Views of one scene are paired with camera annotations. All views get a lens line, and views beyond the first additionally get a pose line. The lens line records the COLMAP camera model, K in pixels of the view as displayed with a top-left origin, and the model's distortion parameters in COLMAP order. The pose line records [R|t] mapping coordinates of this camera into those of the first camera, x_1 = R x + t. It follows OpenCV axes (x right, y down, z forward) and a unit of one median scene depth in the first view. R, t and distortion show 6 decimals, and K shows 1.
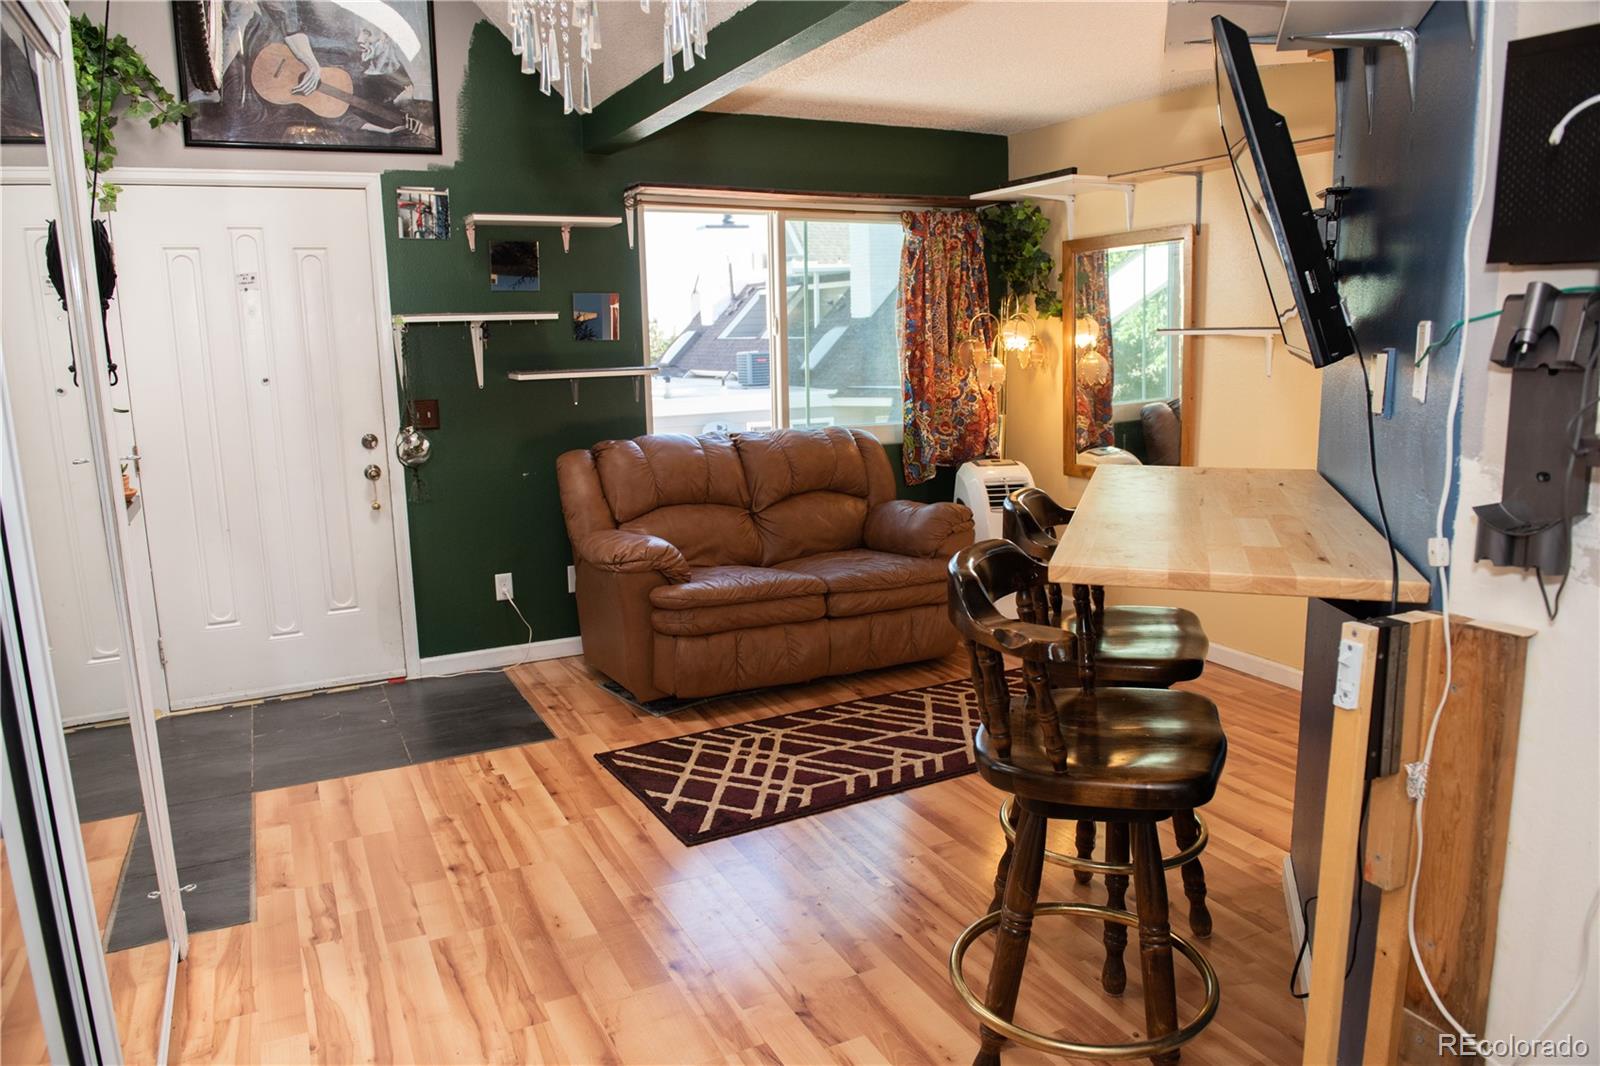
lens RADIAL K [[1101.5, 0, 805.2], [0, 1101.5, 533.7], [0, 0, 1]] dist [-0.046811, -0.005592]
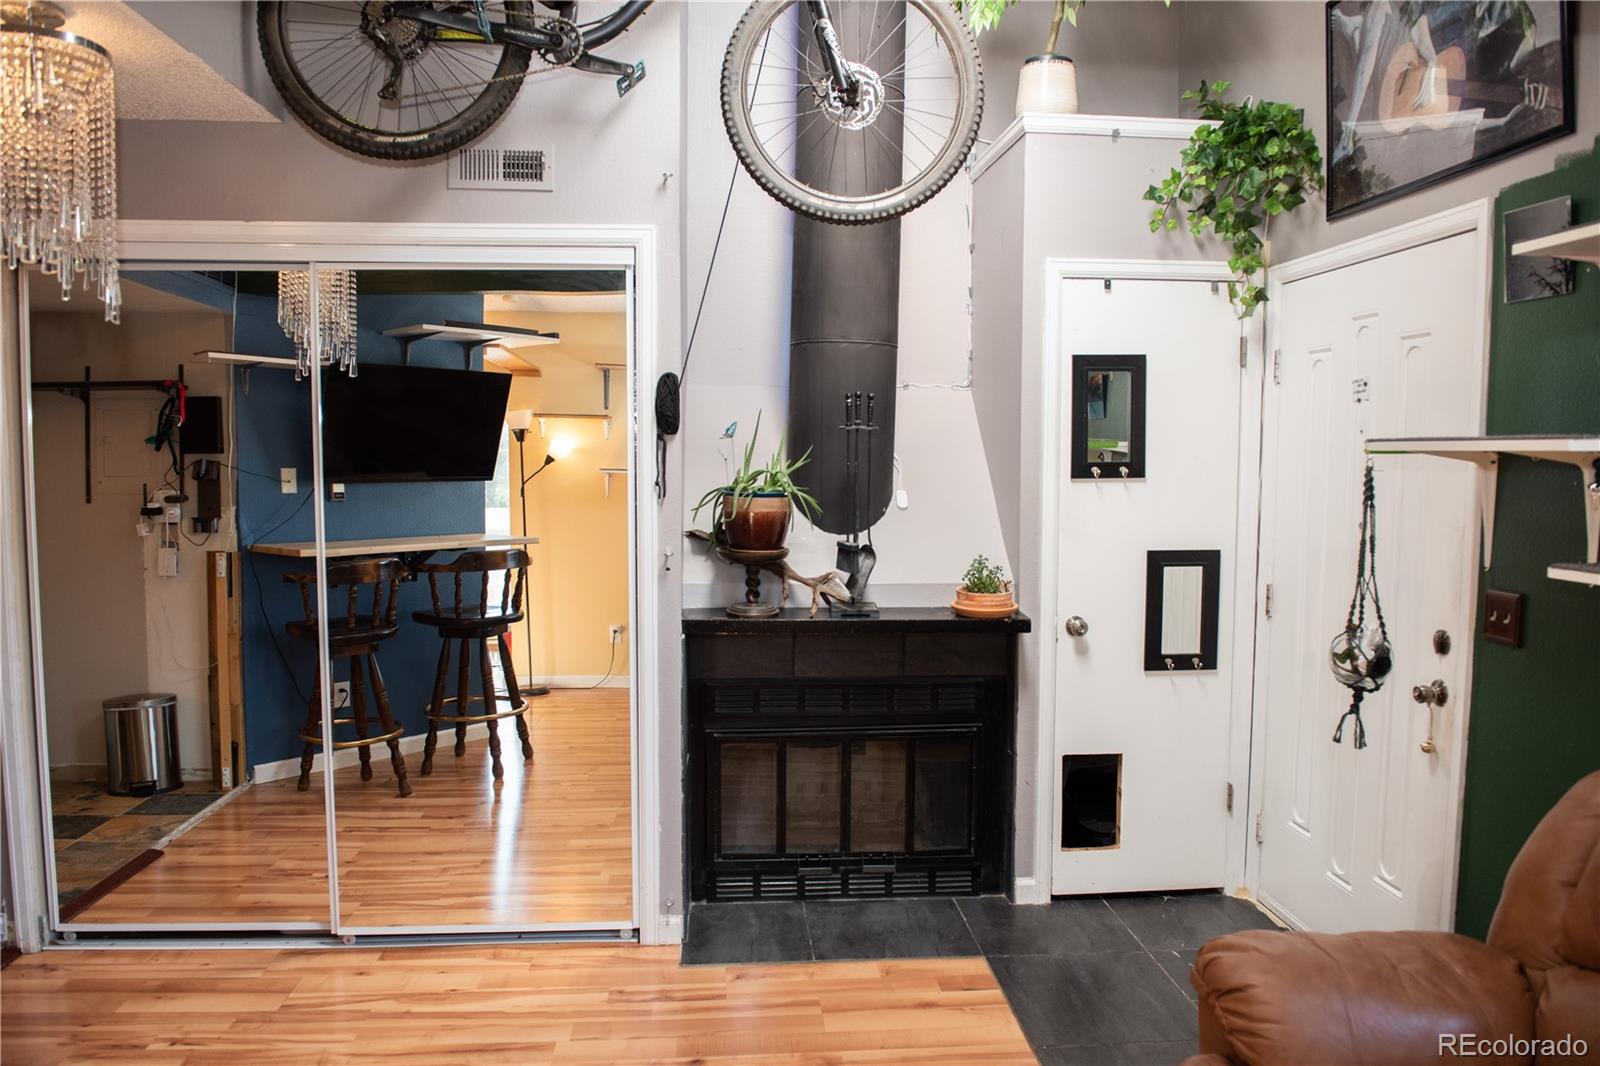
lens RADIAL K [[1101.5, 0, 808.3], [0, 1101.5, 533.6], [0, 0, 1]] dist [-0.046811, -0.005592]
pose [[-0.377832, 0.090786, -0.921412, 0.299652], [-0.164733, 0.972711, 0.163391, -0.193935], [0.911101, 0.213522, -0.352566, 0.926674]]
